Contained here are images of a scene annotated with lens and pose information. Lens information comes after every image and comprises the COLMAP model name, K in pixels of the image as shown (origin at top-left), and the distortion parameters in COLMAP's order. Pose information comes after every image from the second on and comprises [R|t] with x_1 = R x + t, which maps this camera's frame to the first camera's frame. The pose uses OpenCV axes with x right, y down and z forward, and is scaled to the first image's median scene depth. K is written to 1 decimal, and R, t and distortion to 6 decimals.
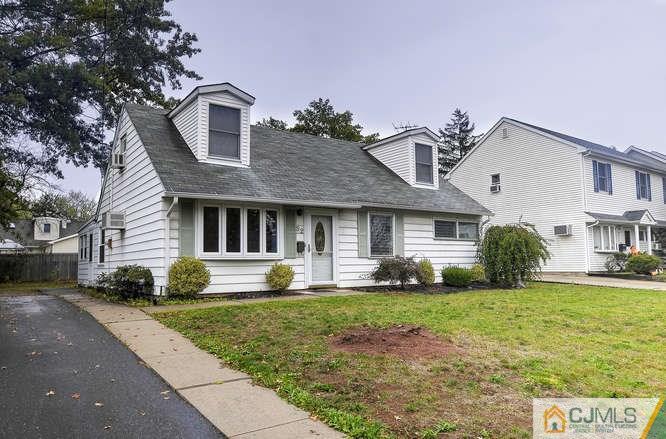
lens RADIAL K [[415.3, 0, 333.0], [0, 415.3, 219.5], [0, 0, 1]] dist [0.000562, 0.000339]
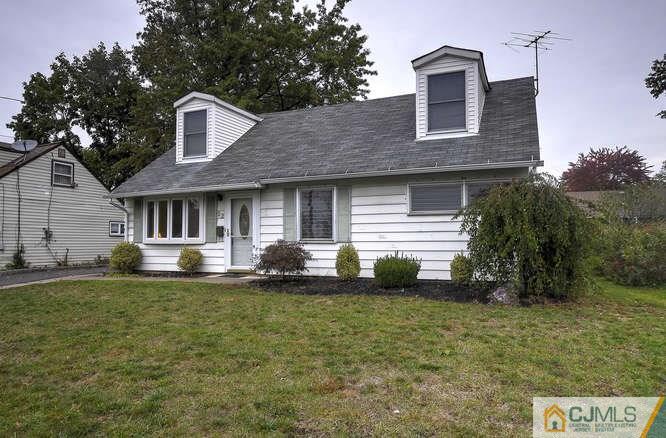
lens RADIAL K [[415.3, 0, 333.0], [0, 415.3, 219.0], [0, 0, 1]] dist [0.000562, 0.000339]
pose [[0.586823, -0.036638, -0.808886, 0.874820], [0.080769, 0.996642, 0.013453, 0.041962], [0.805676, -0.073227, 0.587812, 0.597309]]
